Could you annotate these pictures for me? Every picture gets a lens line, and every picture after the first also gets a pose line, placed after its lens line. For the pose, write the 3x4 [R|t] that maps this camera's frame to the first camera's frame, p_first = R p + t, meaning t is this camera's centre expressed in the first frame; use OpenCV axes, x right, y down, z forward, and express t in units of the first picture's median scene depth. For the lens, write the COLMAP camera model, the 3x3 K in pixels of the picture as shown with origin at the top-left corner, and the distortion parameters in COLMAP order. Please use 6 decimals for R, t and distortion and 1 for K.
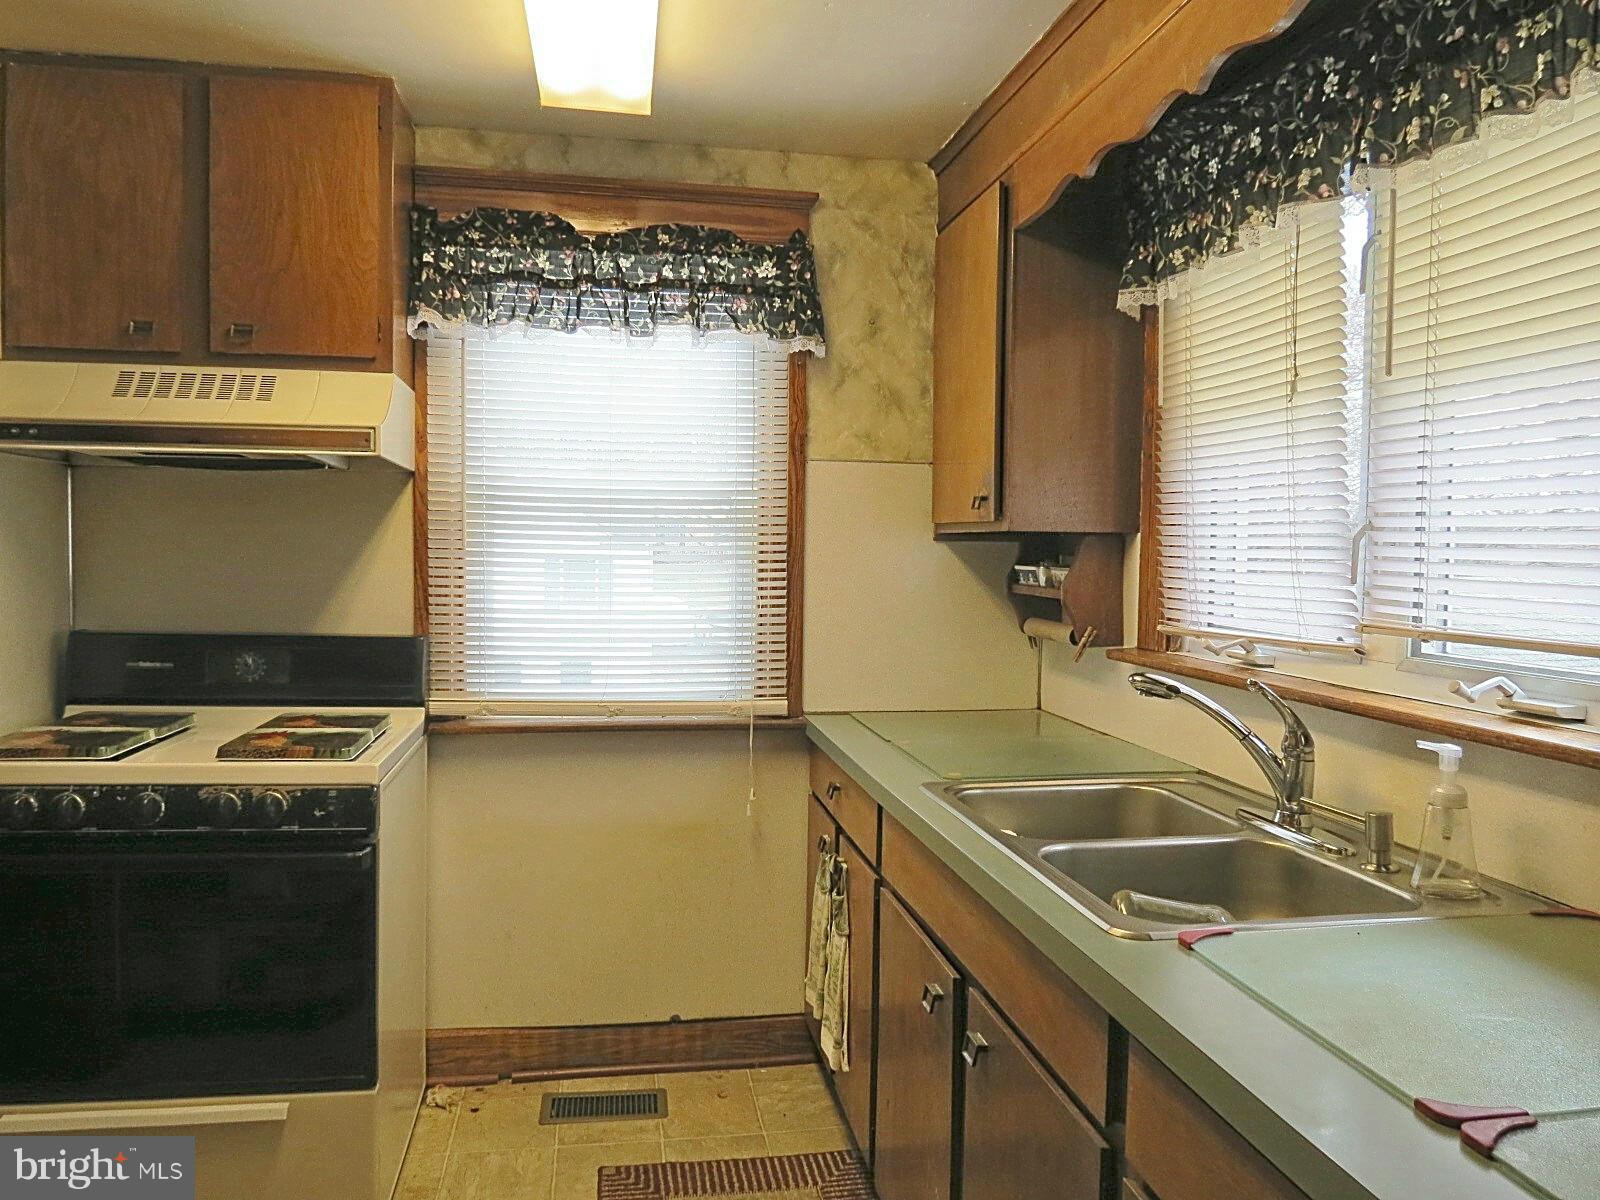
lens RADIAL K [[1132.7, 0, 800.0], [0, 1132.7, 600.0], [0, 0, 1]] dist [-0.027511, -0.000512]
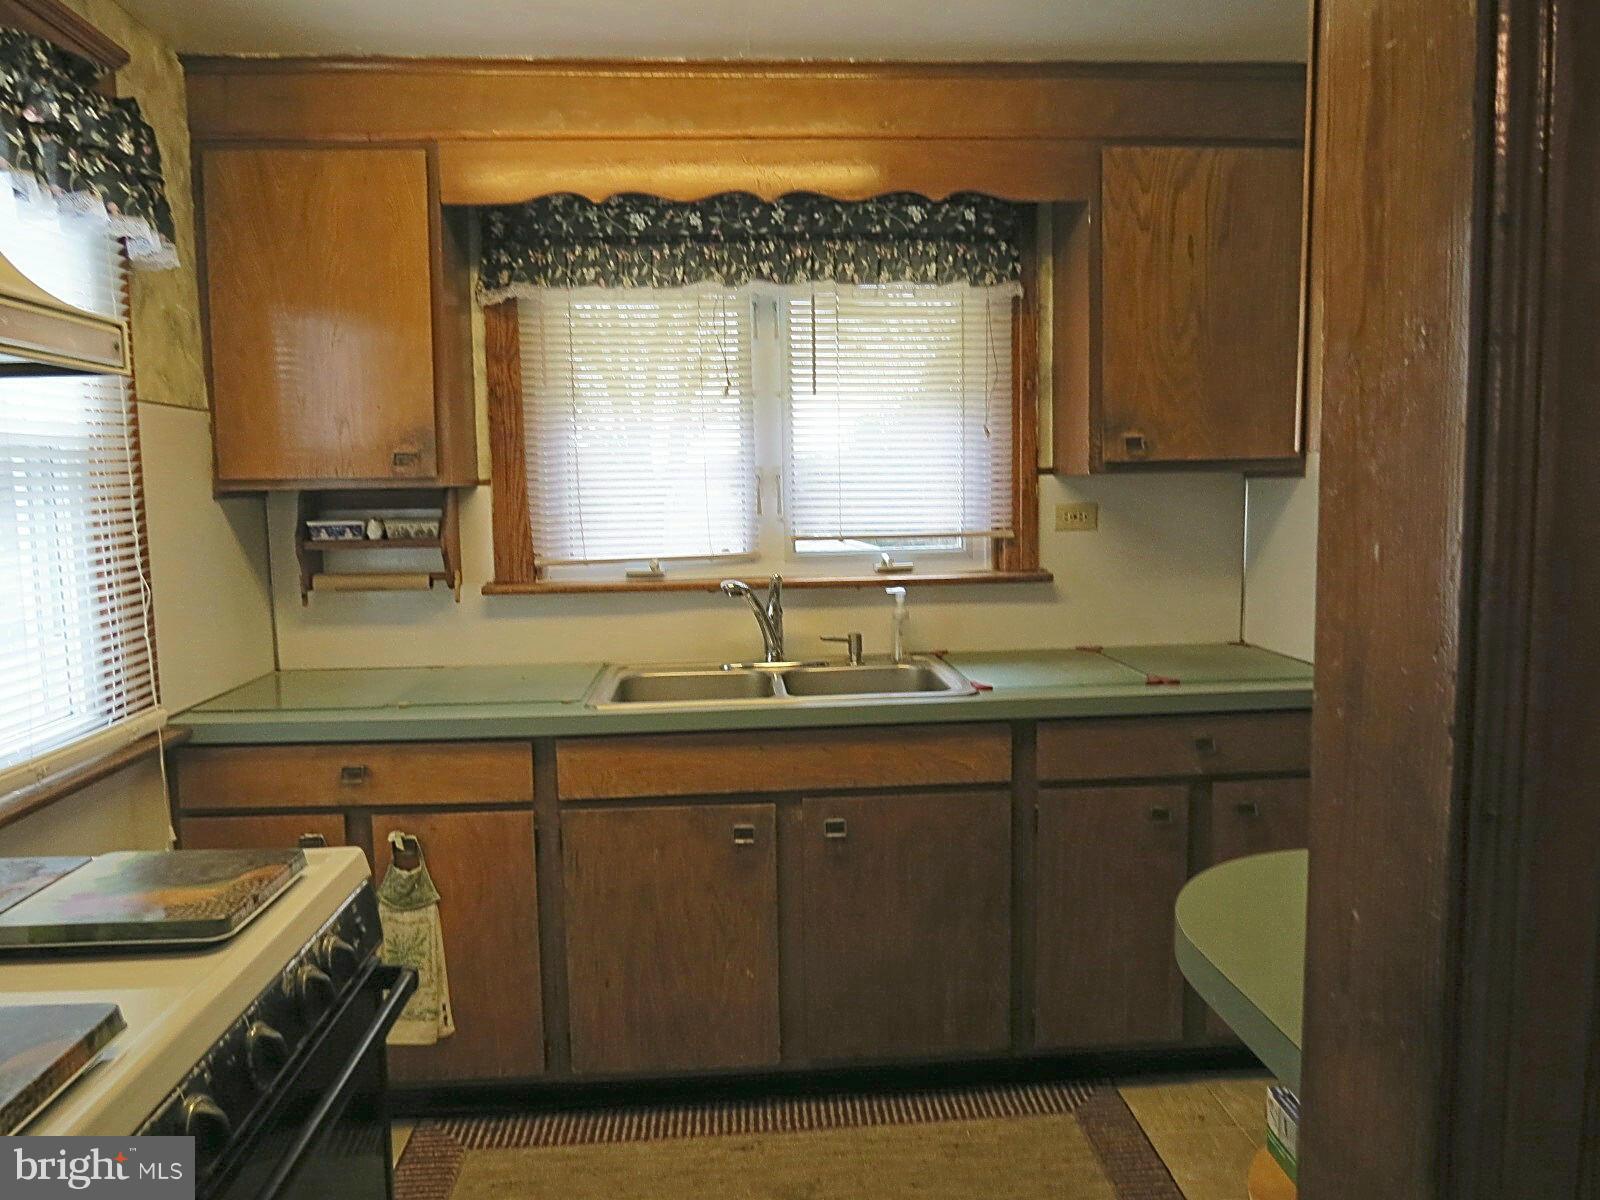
lens RADIAL K [[1132.7, 0, 800.0], [0, 1132.7, 600.0], [0, 0, 1]] dist [-0.027511, -0.000512]
pose [[0.096393, -0.114774, 0.988704, -1.029290], [0.064117, 0.991982, 0.108904, -0.058996], [-0.993276, 0.052895, 0.102980, 0.675648]]
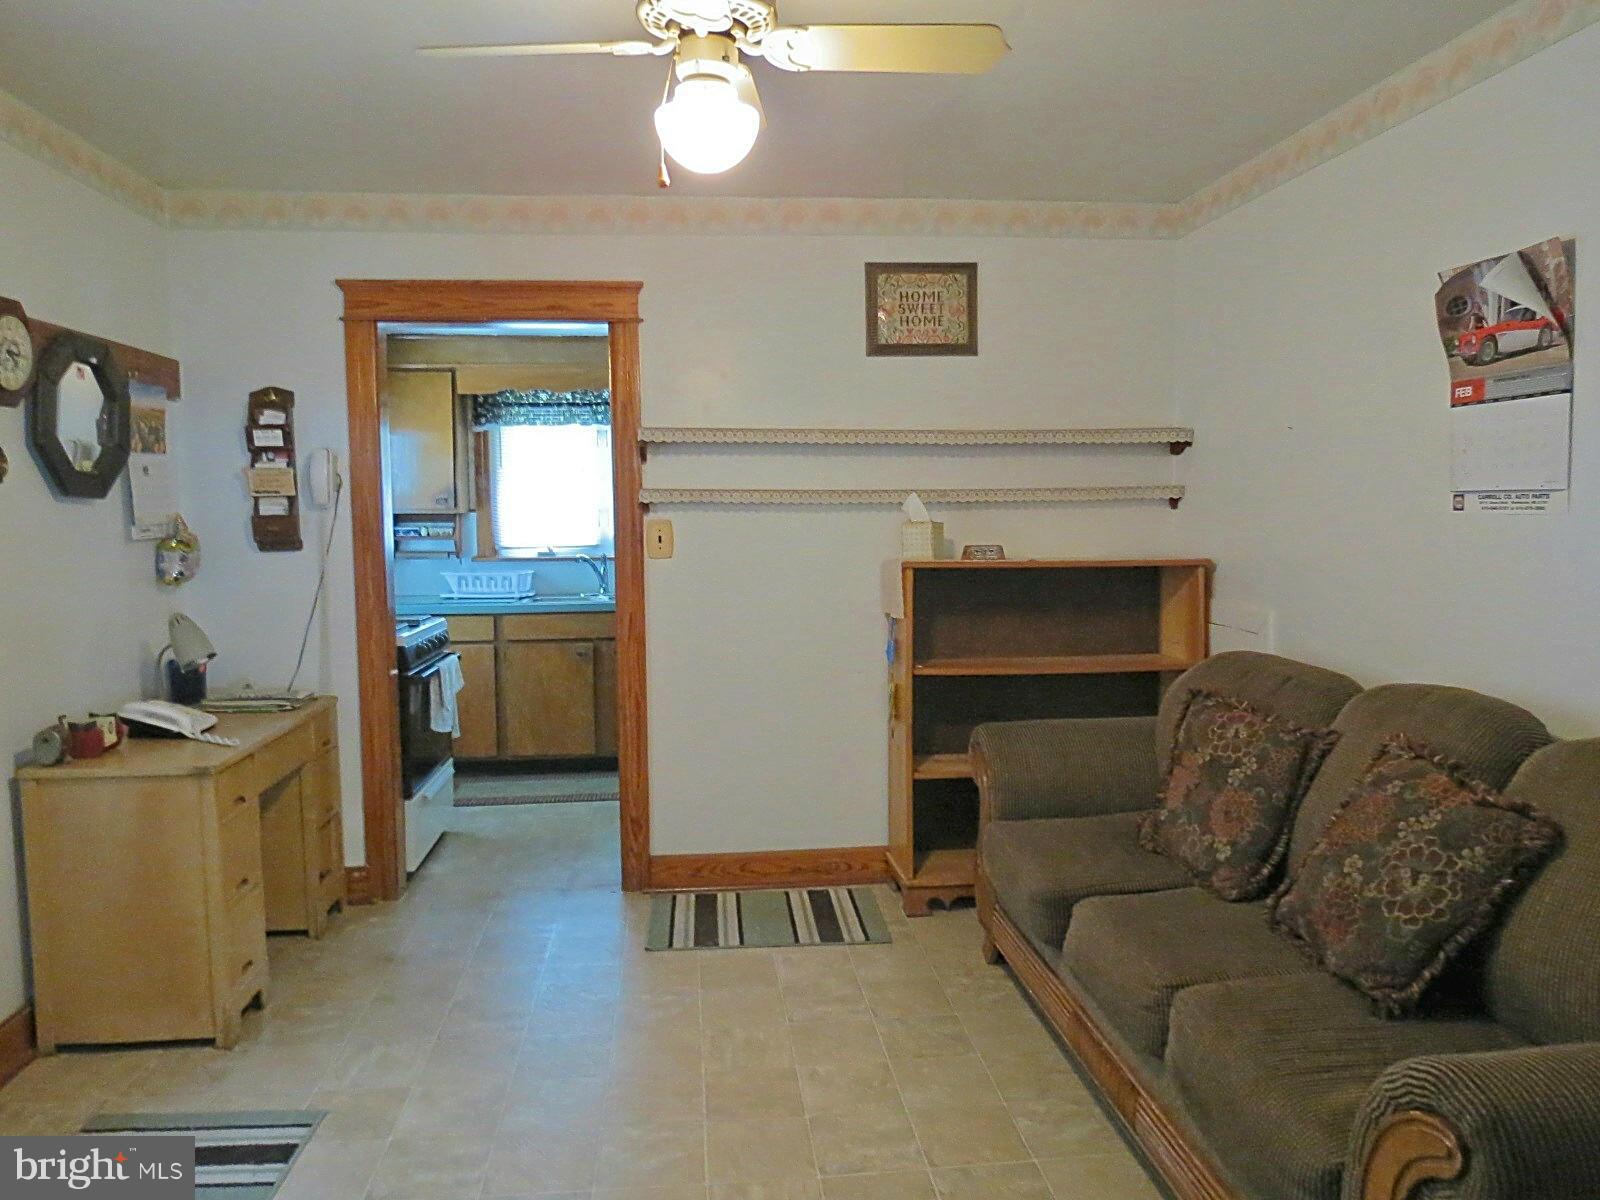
lens RADIAL K [[1132.7, 0, 800.0], [0, 1132.7, 600.0], [0, 0, 1]] dist [-0.027511, -0.000512]
pose [[0.063001, -0.097747, 0.993215, -2.733519], [0.052159, 0.994155, 0.094531, -0.079970], [-0.996650, 0.045849, 0.067731, 0.100250]]
